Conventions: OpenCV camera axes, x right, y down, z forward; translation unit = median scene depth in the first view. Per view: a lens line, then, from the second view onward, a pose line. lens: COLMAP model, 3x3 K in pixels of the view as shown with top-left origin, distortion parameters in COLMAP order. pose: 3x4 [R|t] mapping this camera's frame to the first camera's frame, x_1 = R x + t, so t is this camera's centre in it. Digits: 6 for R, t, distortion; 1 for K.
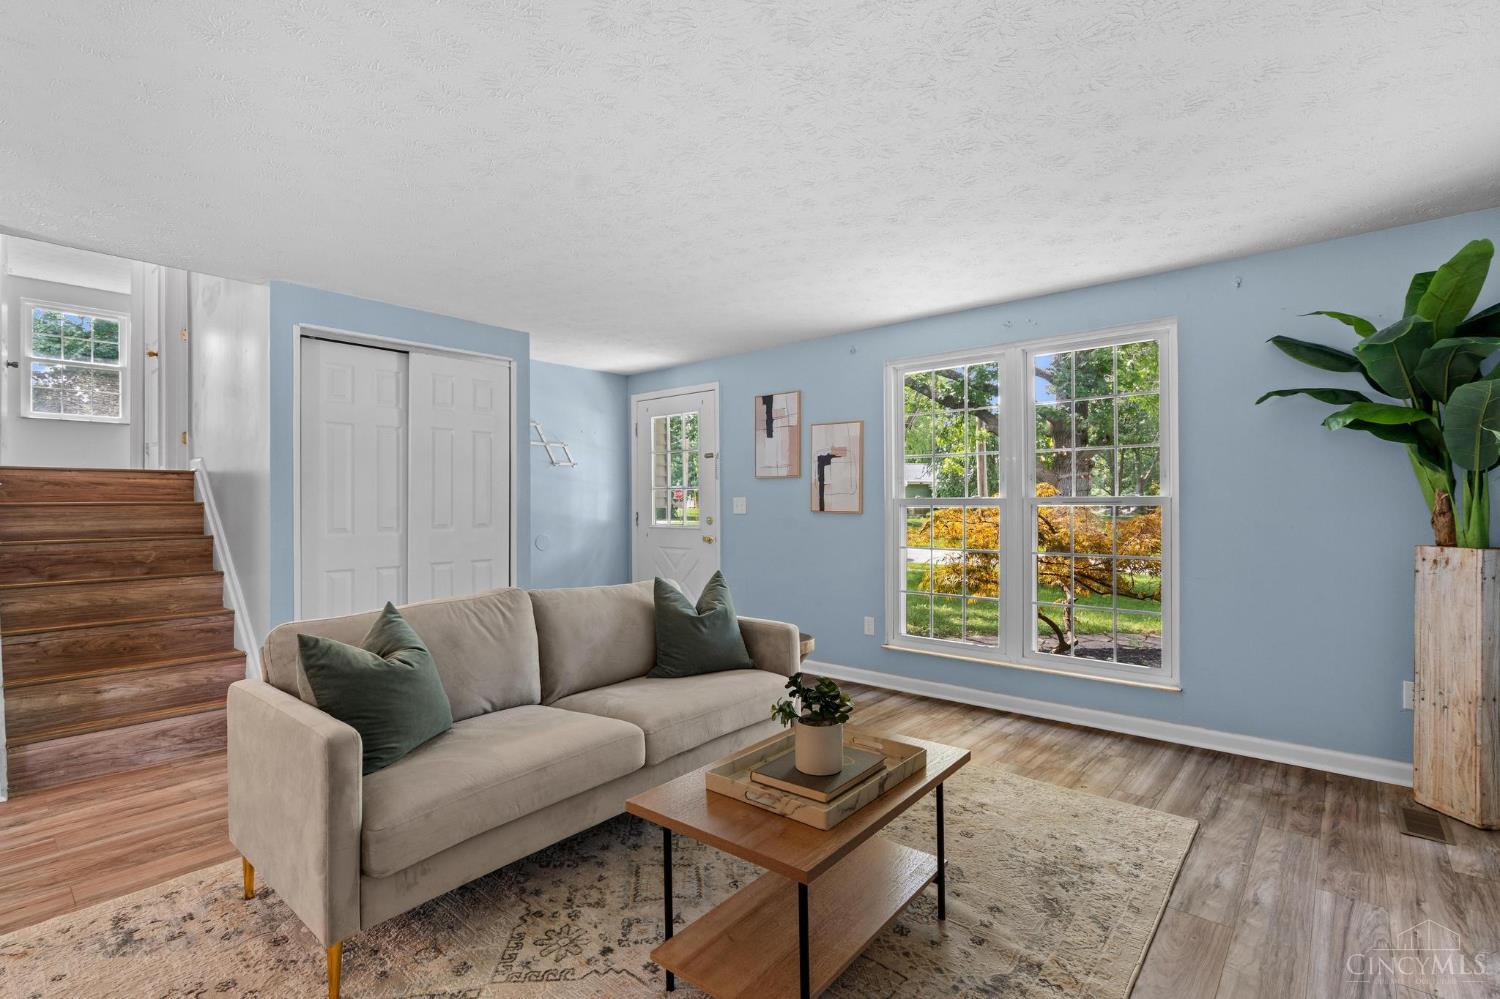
lens RADIAL K [[686.9, 0, 740.9], [0, 686.9, 496.8], [0, 0, 1]] dist [-0.004102, 0.000847]
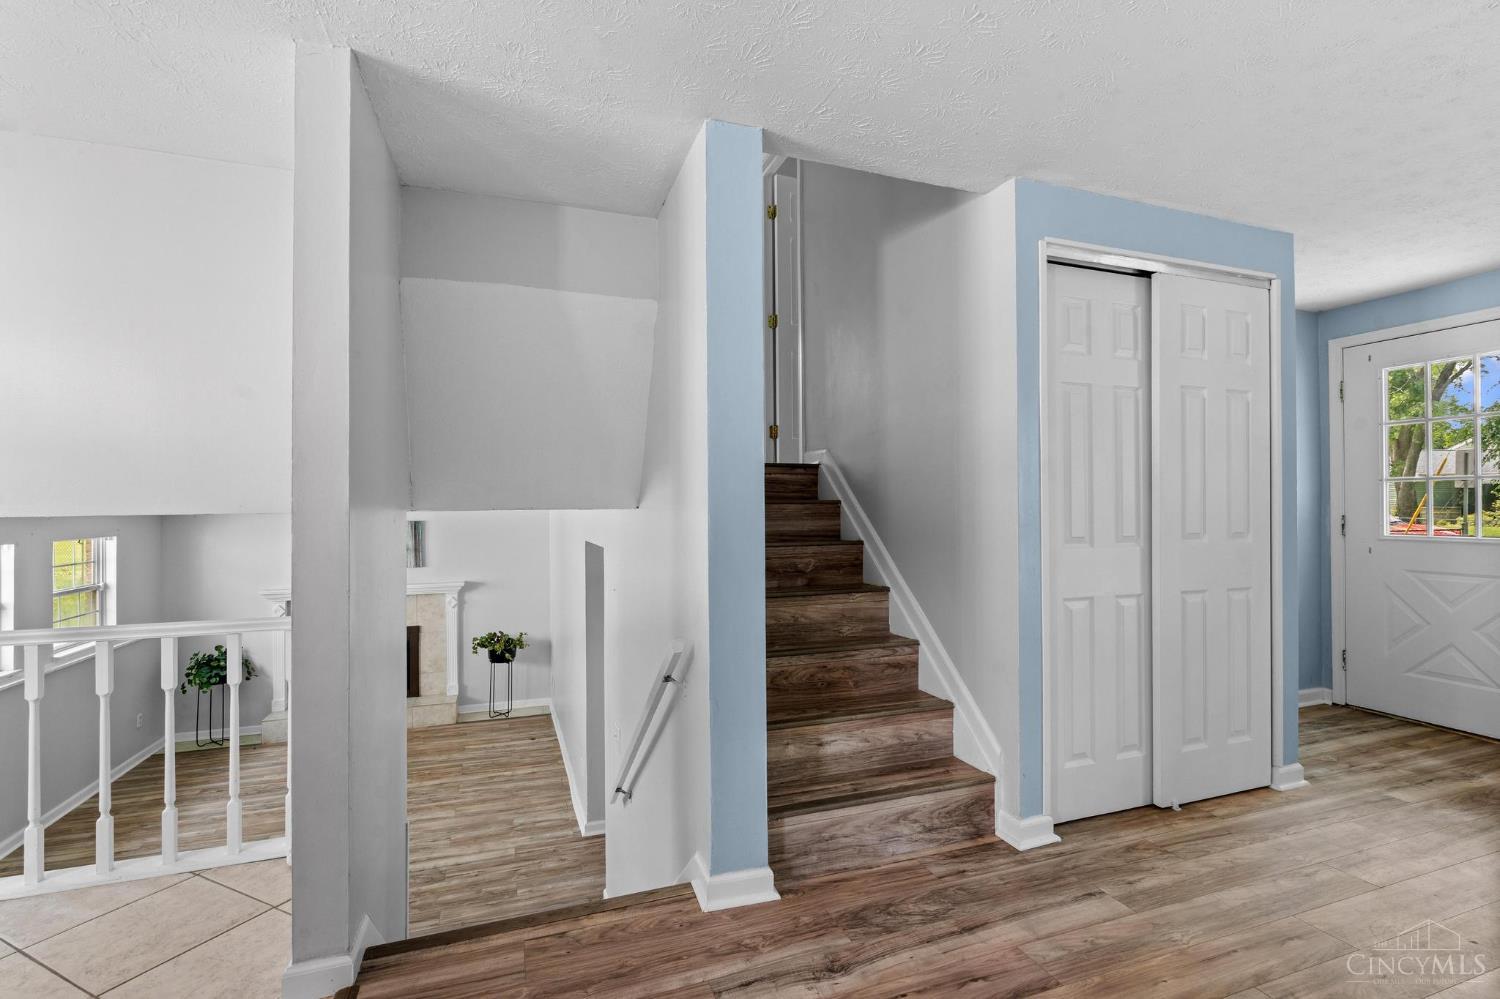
lens RADIAL K [[686.9, 0, 753.4], [0, 686.9, 498.8], [0, 0, 1]] dist [-0.004102, 0.000847]
pose [[0.873792, -0.004106, -0.486283, -0.538744], [0.003702, 0.999992, -0.001792, 0.008213], [0.486286, -0.000235, 0.873800, 0.245821]]
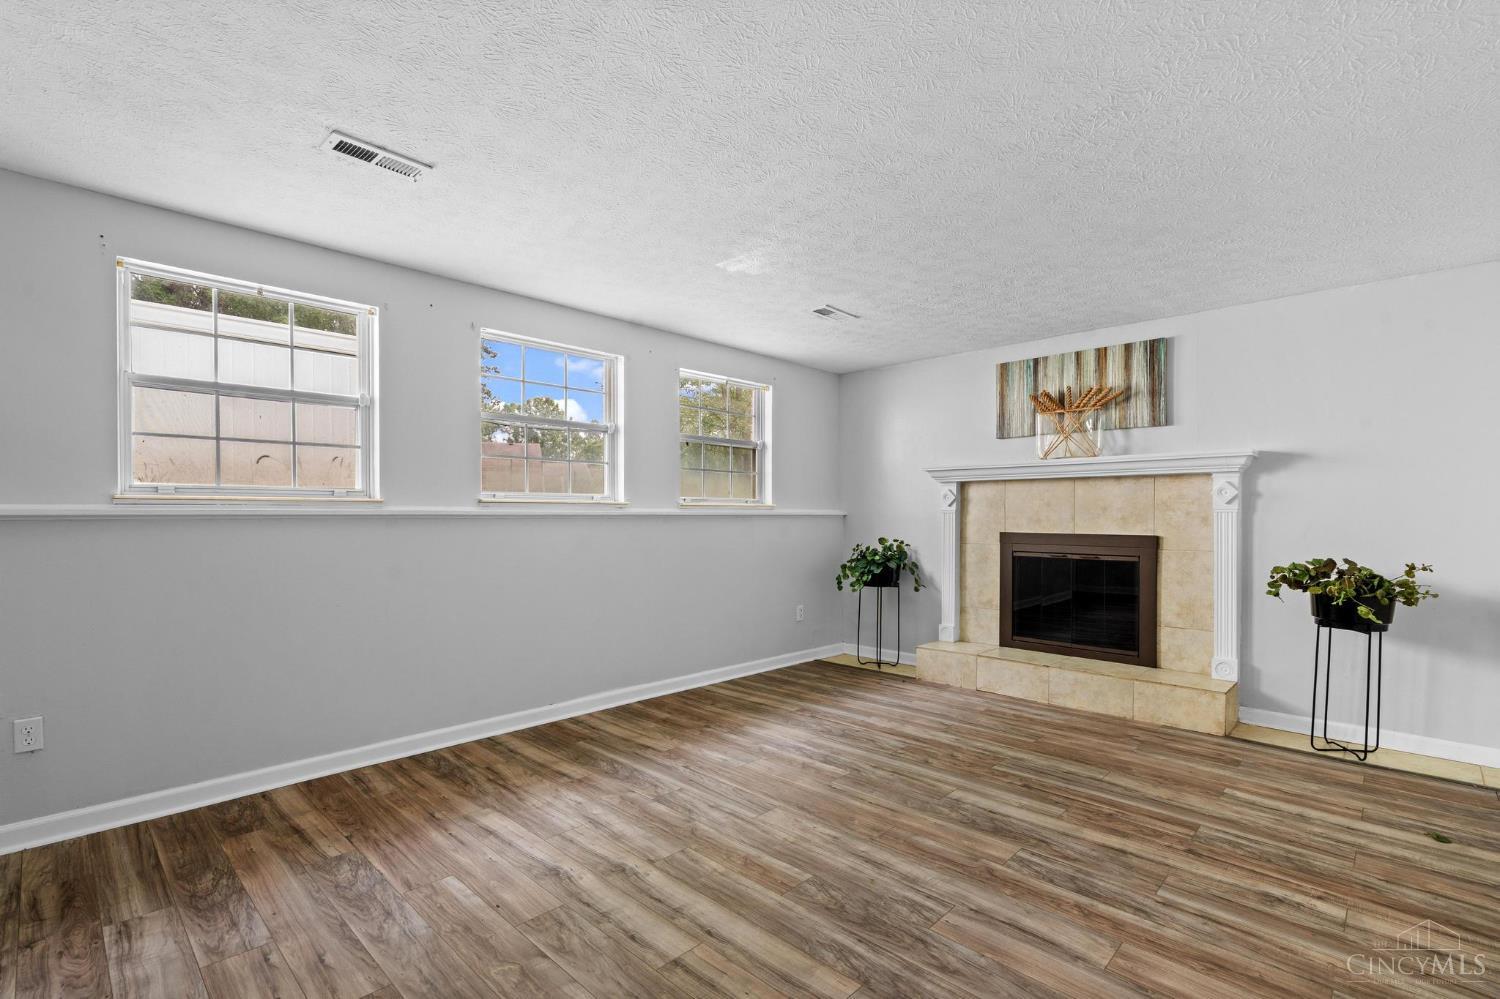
lens RADIAL K [[686.9, 0, 741.4], [0, 686.9, 520.0], [0, 0, 1]] dist [-0.004102, 0.000847]
pose [[-0.060721, 0.009734, -0.998107, -0.718899], [-0.001209, 0.999951, 0.009825, 0.089805], [0.998154, 0.001803, -0.060706, 0.417876]]
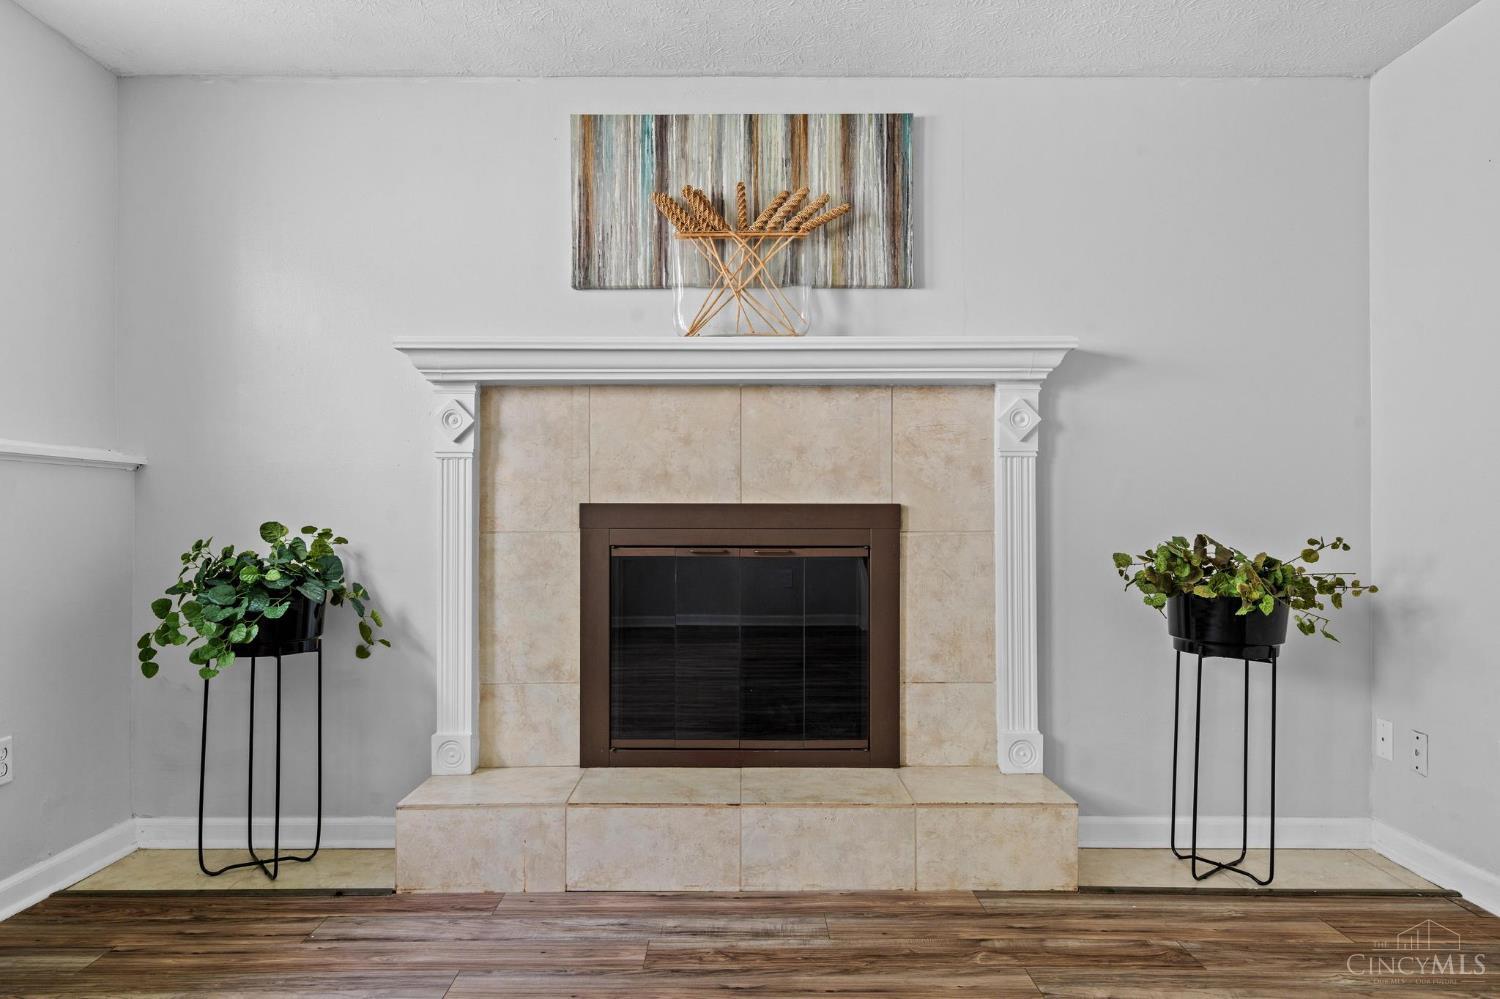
lens RADIAL K [[1053.5, 0, 751.7], [0, 1053.5, 503.9], [0, 0, 1]] dist [-0.001066, 0.002633]
pose [[0.660364, -0.003113, -0.750939, -0.856943], [-0.001243, 0.999986, -0.005238, 0.099305], [0.750944, 0.004392, 0.660351, 0.404897]]
